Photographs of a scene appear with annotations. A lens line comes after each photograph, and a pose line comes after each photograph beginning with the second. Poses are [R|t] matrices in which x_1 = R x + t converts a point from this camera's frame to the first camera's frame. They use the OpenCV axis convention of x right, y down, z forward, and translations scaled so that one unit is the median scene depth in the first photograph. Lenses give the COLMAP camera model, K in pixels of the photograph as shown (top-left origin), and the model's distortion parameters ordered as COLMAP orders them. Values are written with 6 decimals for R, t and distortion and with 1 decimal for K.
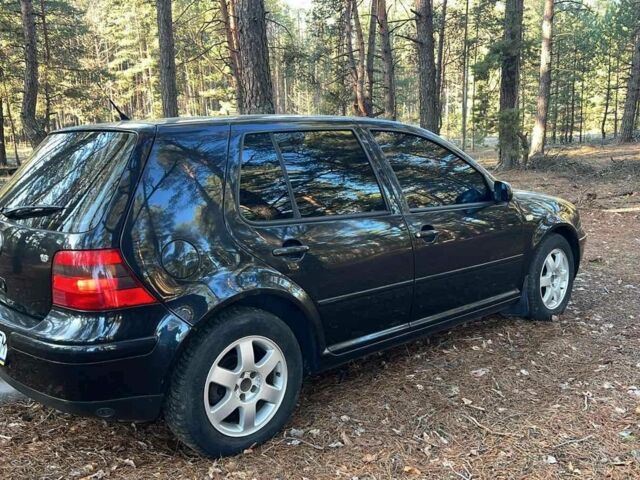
lens RADIAL K [[672.4, 0, 321.7], [0, 672.4, 221.6], [0, 0, 1]] dist [0.021088, -0.003362]
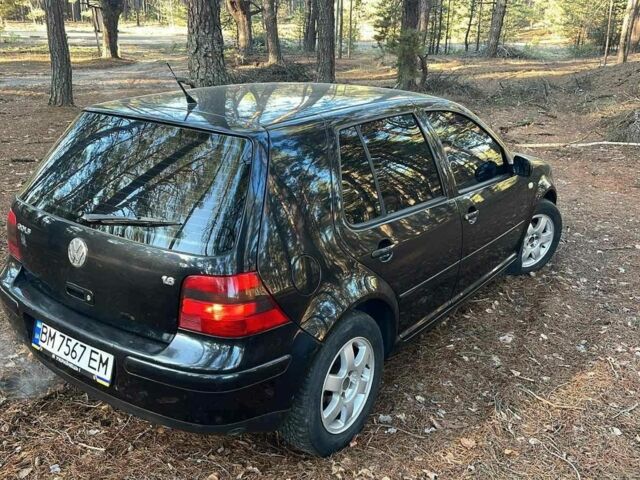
lens RADIAL K [[663.3, 0, 317.4], [0, 663.3, 245.2], [0, 0, 1]] dist [0.014176, -0.014275]
pose [[0.967934, -0.026473, 0.249805, -0.337441], [-0.025874, 0.978636, 0.203967, -0.141889], [-0.249868, -0.203890, 0.946570, 0.076183]]
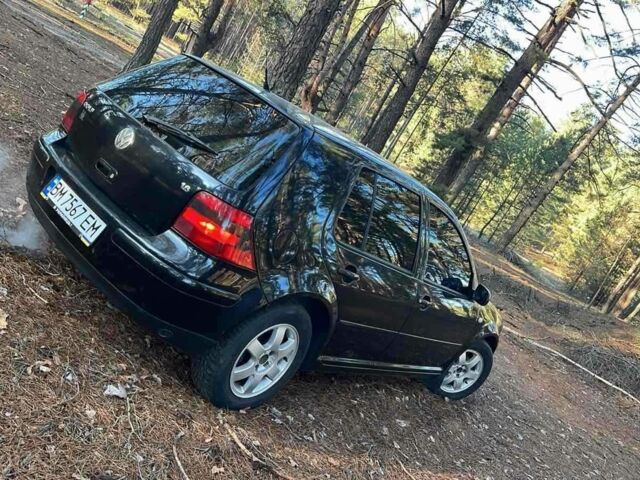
lens RADIAL K [[675.3, 0, 320.0], [0, 675.3, 240.0], [0, 0, 1]] dist [0.089570, -0.308352]
pose [[0.834937, 0.489852, 0.250850, -0.356323], [-0.508243, 0.861156, 0.010014, 0.003465], [-0.211116, -0.135854, 0.967974, -0.103528]]
